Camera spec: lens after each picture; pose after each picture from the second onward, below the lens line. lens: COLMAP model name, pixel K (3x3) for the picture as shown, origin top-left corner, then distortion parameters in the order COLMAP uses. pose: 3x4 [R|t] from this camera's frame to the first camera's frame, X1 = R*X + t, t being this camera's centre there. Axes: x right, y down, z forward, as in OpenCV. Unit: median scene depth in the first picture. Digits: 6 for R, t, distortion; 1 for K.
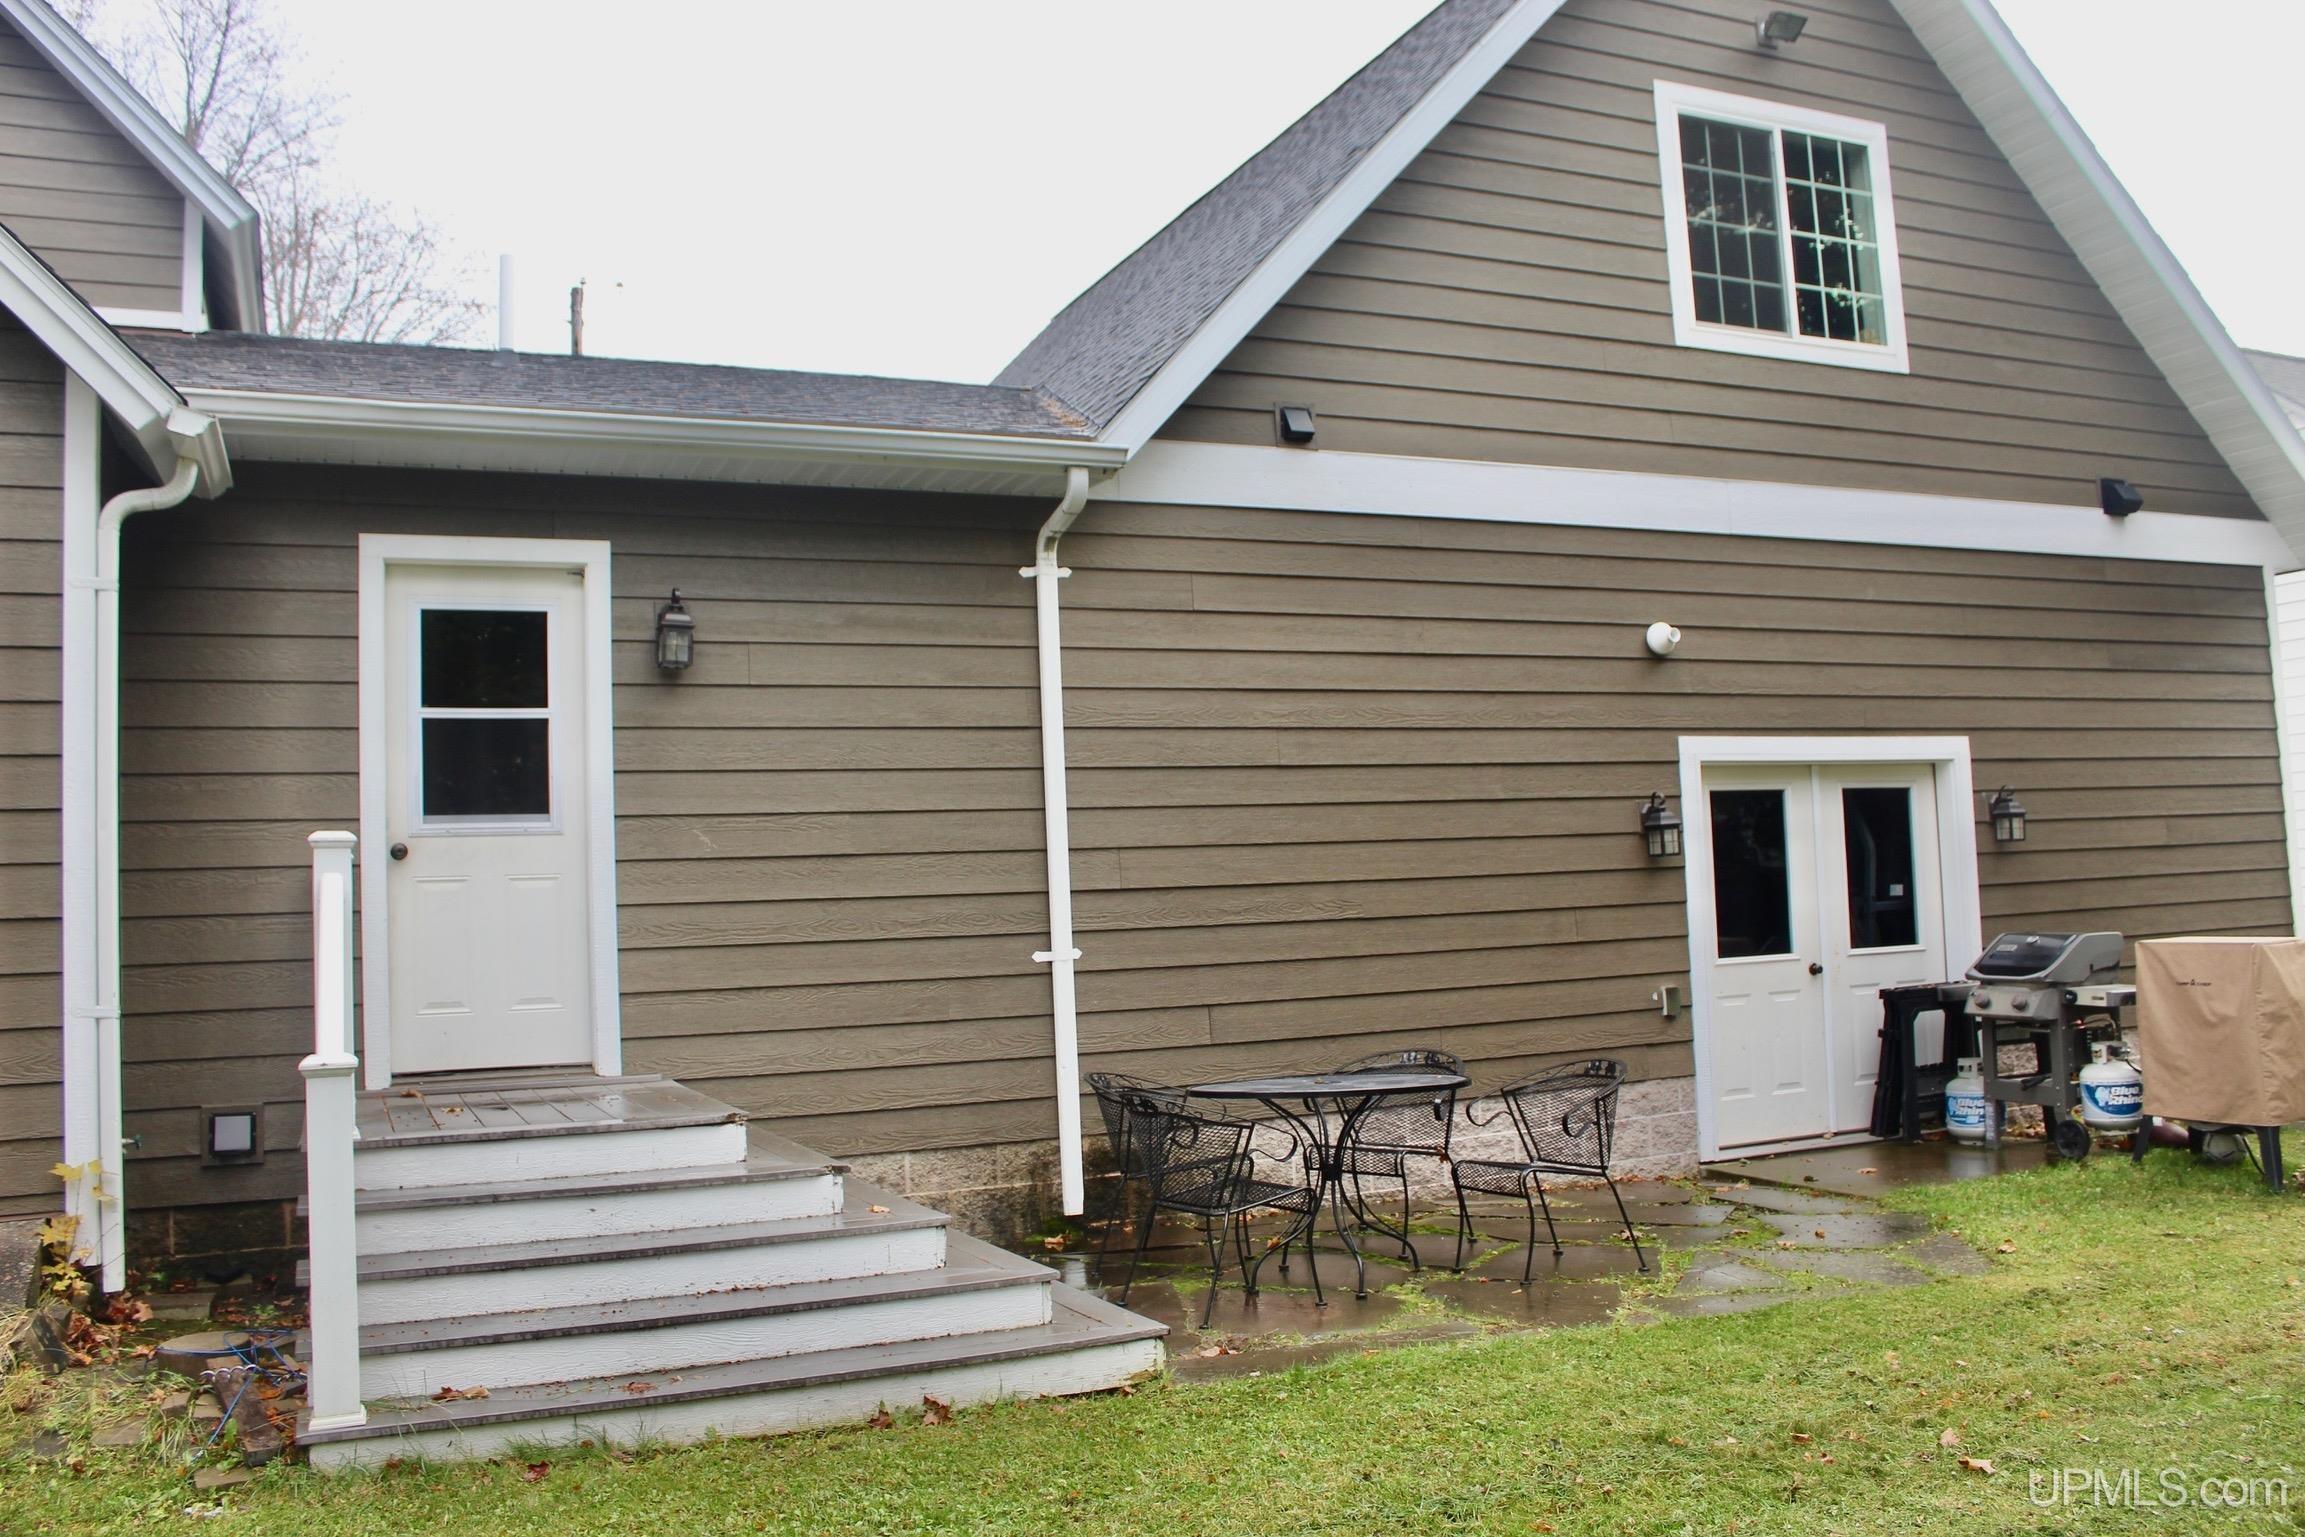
lens RADIAL K [[1918.1, 0, 1160.0], [0, 1918.1, 758.4], [0, 0, 1]] dist [-0.165808, 0.142403]
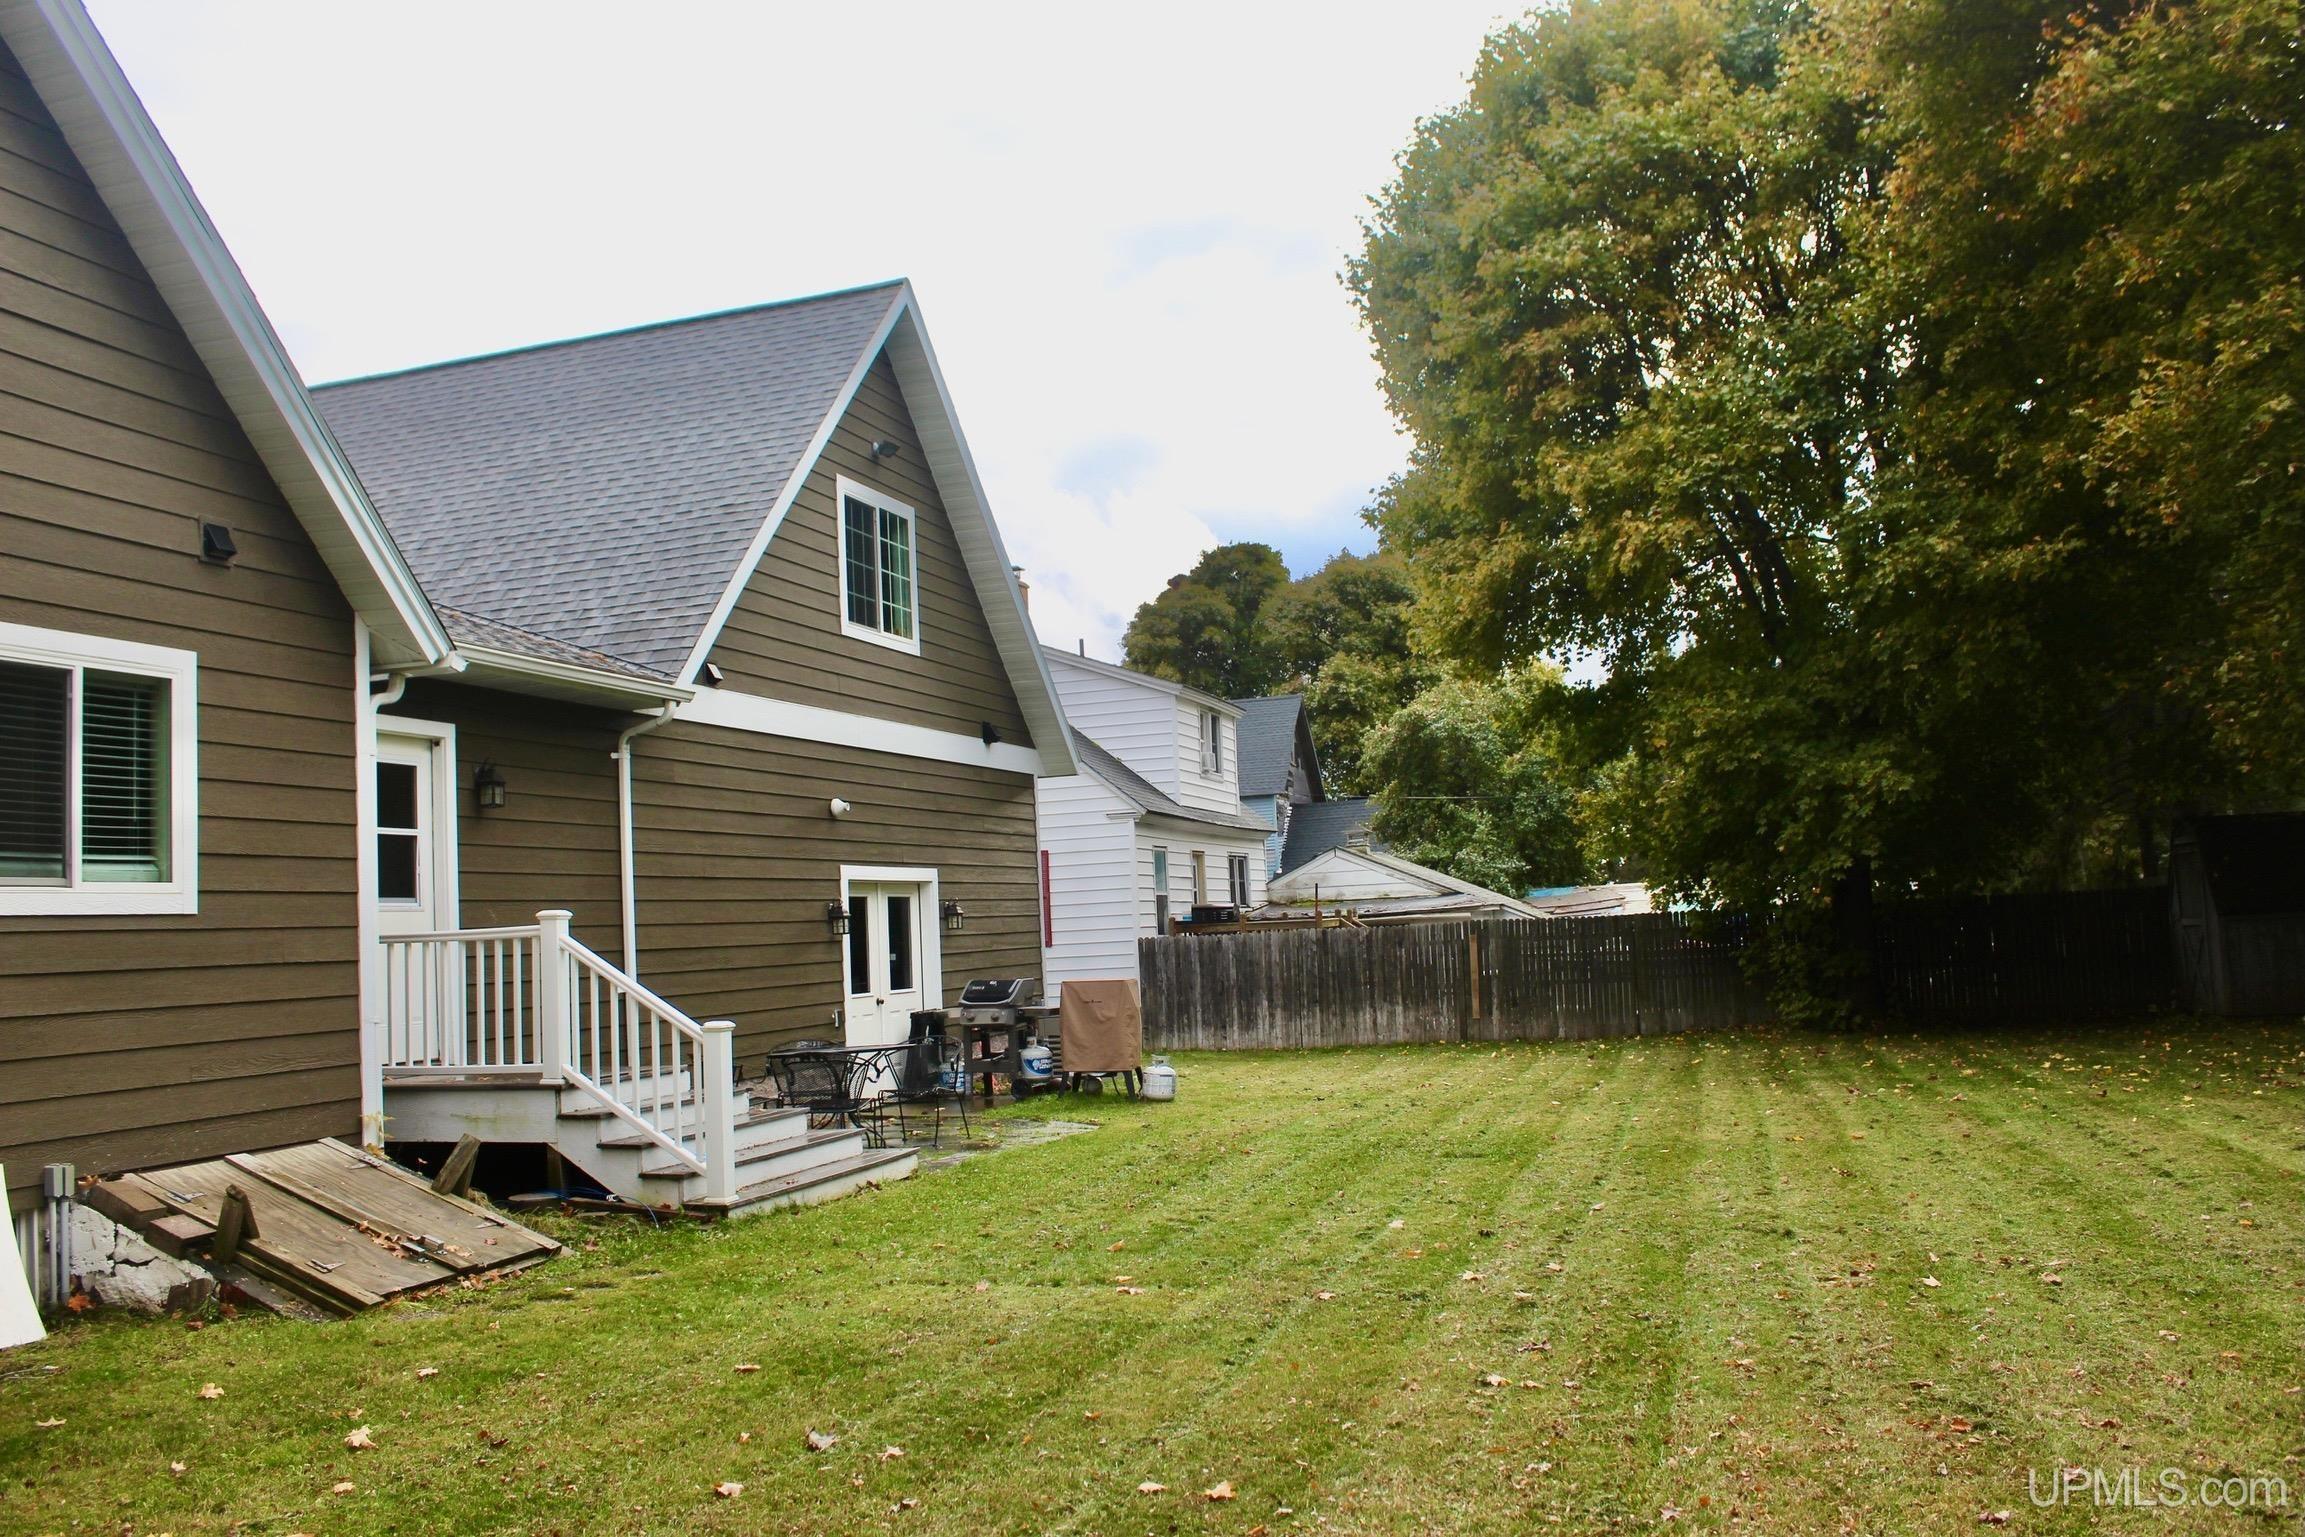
lens RADIAL K [[1918.1, 0, 1160.0], [0, 1918.1, 758.4], [0, 0, 1]] dist [-0.165808, 0.142403]
pose [[0.660412, 0.072340, 0.747410, -0.844659], [-0.033645, 0.997200, -0.066787, -0.002102], [-0.750149, 0.018960, 0.660997, -0.367530]]
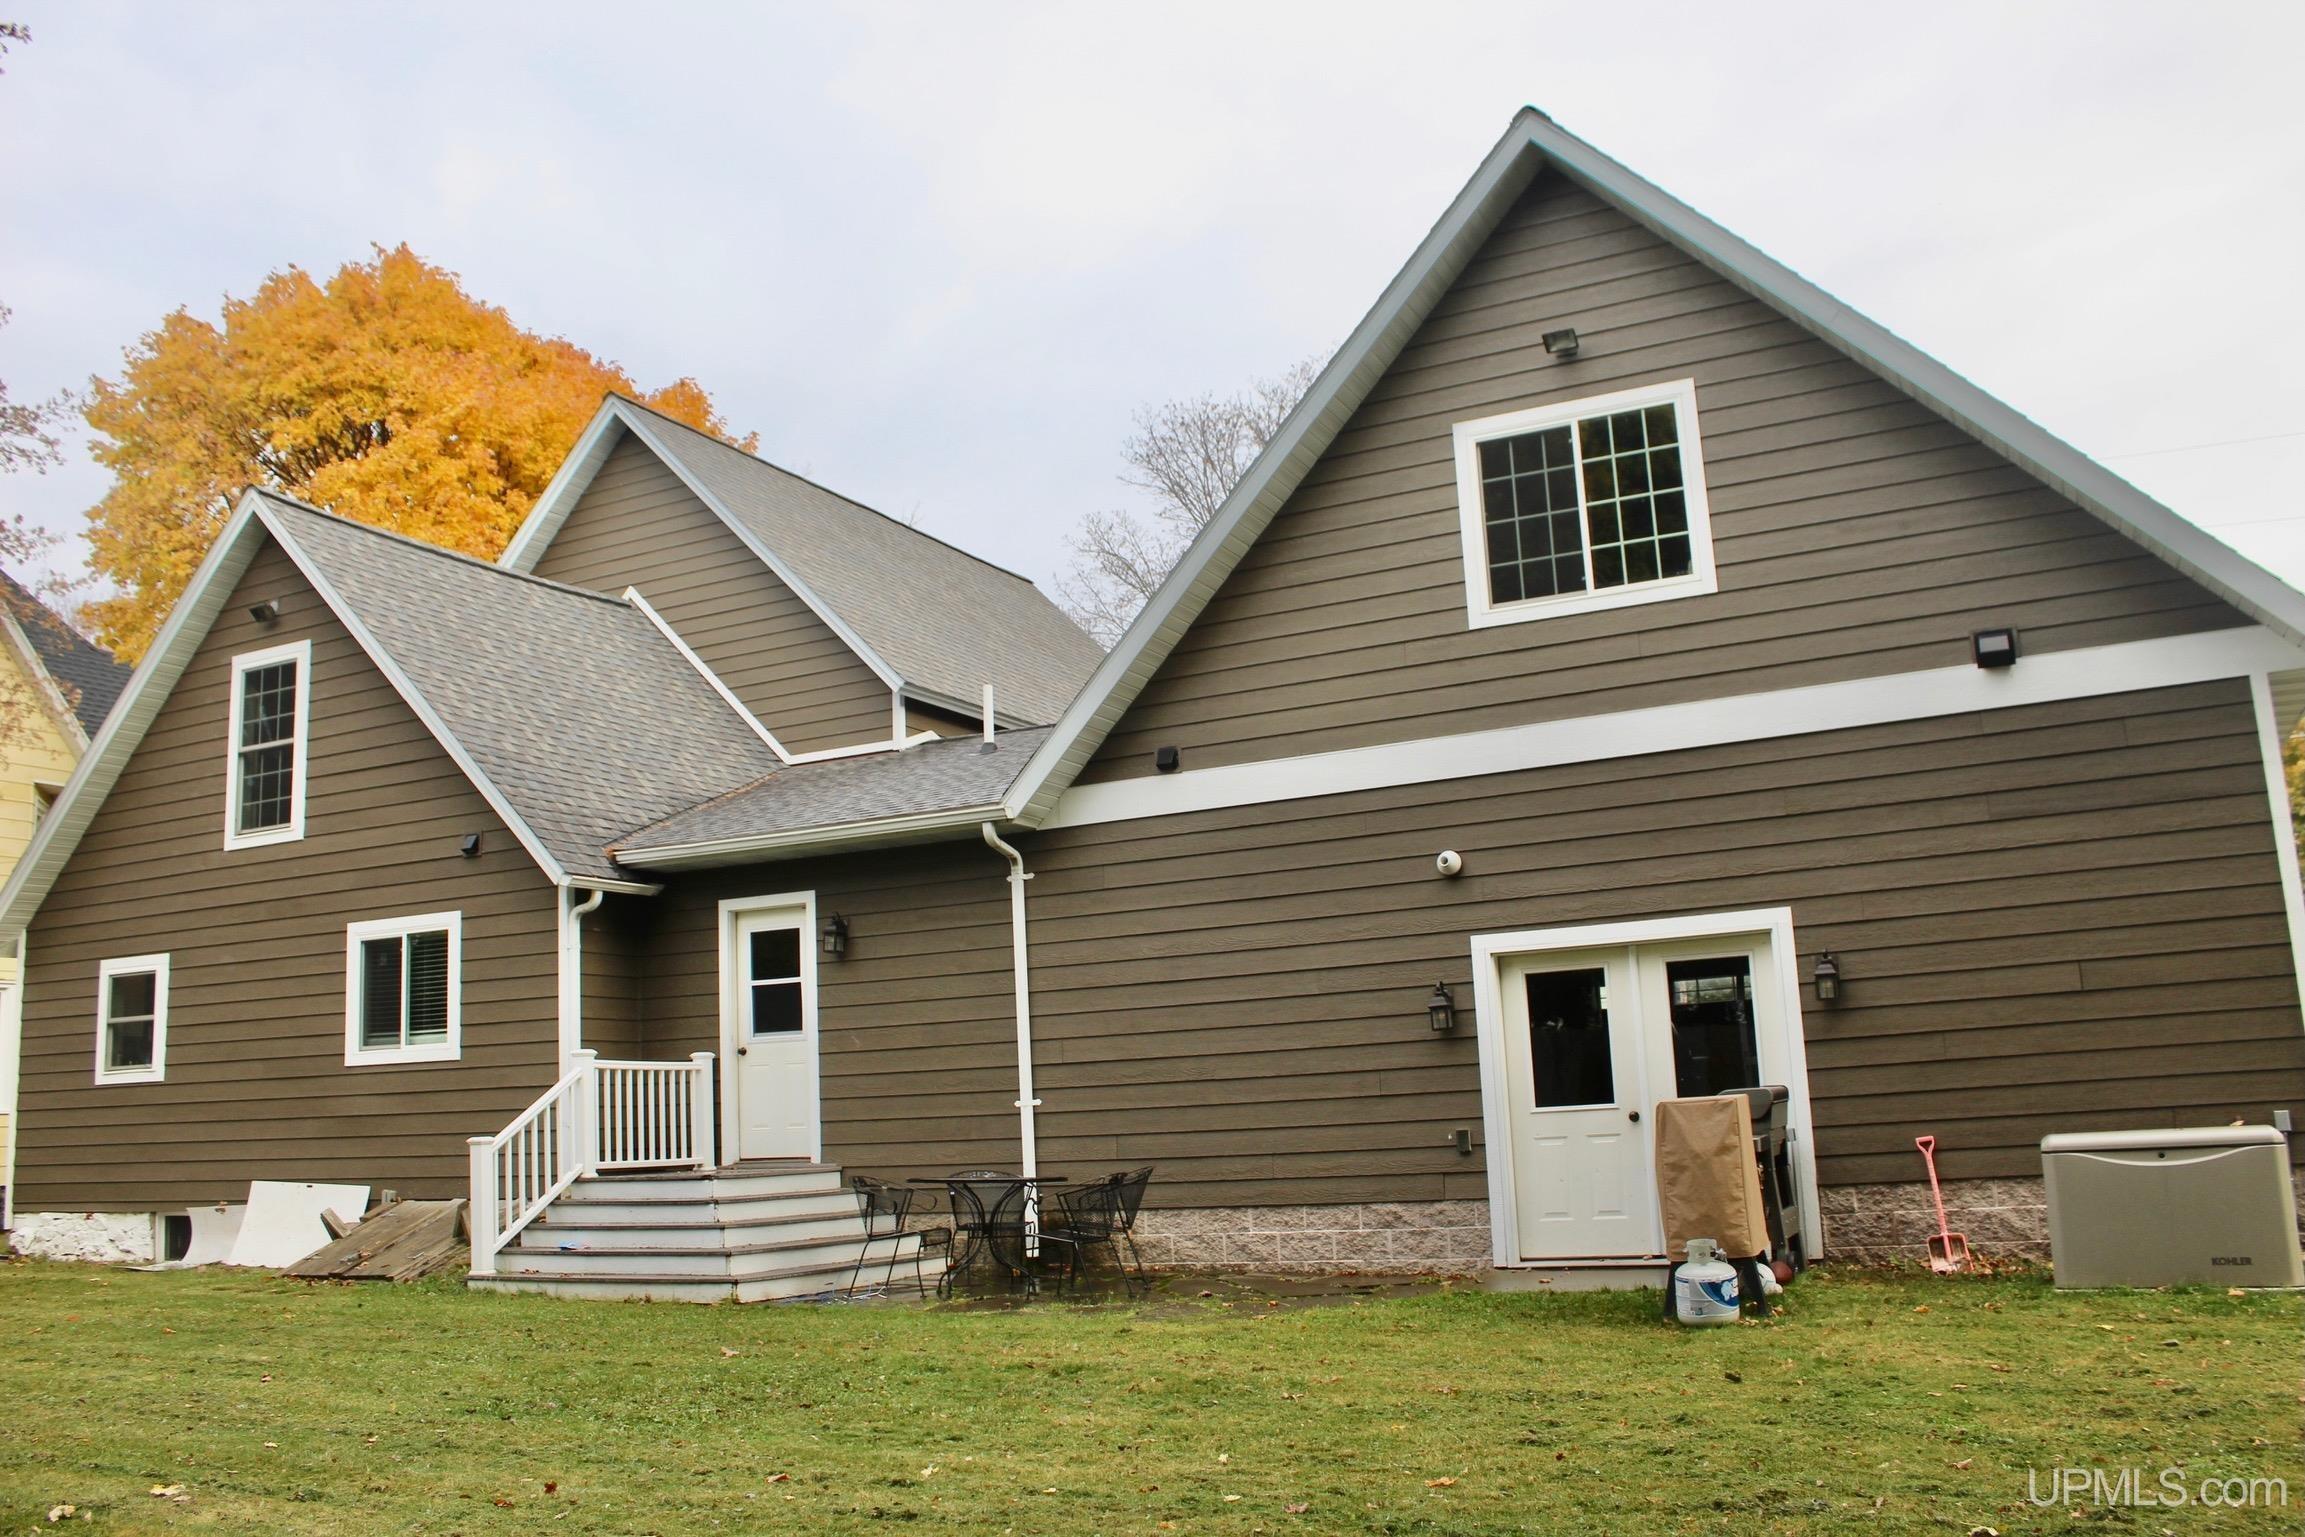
lens RADIAL K [[1918.1, 0, 1160.0], [0, 1918.1, 758.4], [0, 0, 1]] dist [-0.165808, 0.142403]
pose [[0.644371, -0.130095, -0.753566, 1.148003], [0.078182, 0.991467, -0.104312, -0.012665], [0.760706, 0.008300, 0.649044, -0.010610]]
